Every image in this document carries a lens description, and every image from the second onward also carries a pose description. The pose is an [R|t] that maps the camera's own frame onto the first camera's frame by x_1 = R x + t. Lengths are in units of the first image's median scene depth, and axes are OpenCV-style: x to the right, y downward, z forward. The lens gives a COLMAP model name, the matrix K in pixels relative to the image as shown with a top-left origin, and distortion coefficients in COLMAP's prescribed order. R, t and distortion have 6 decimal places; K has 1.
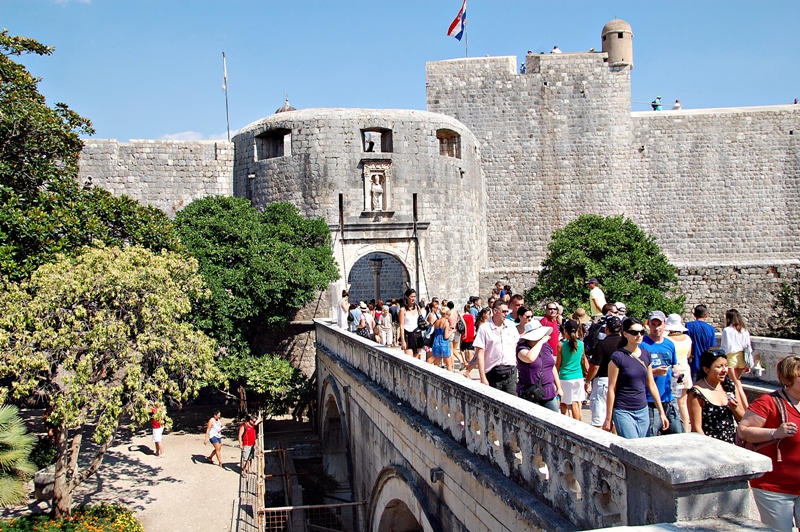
lens RADIAL K [[605.6, 0, 401.2], [0, 605.6, 265.4], [0, 0, 1]] dist [0.000286, 0.000656]
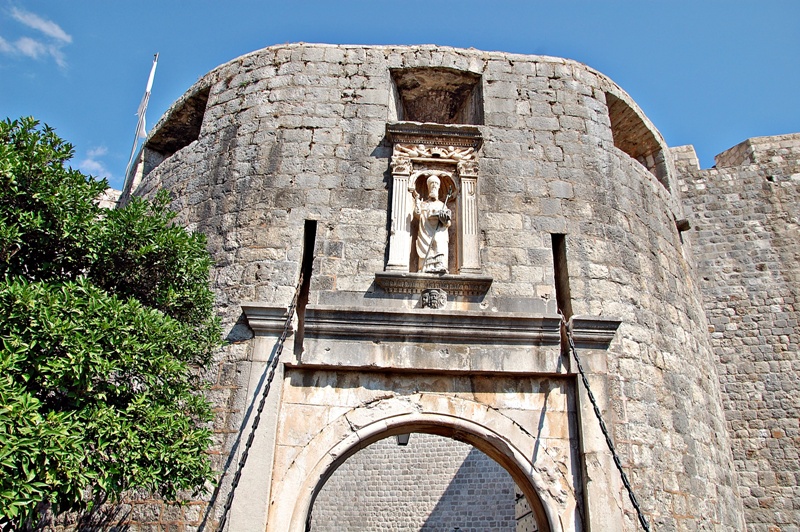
lens RADIAL K [[1361.6, 0, 399.6], [0, 1361.6, 264.6], [0, 0, 1]] dist [-0.045605, 0.000000]
pose [[0.996776, 0.058343, -0.055078, -0.018729], [-0.065565, 0.987975, -0.140023, -0.005027], [0.046246, 0.143183, 0.988615, 0.360384]]
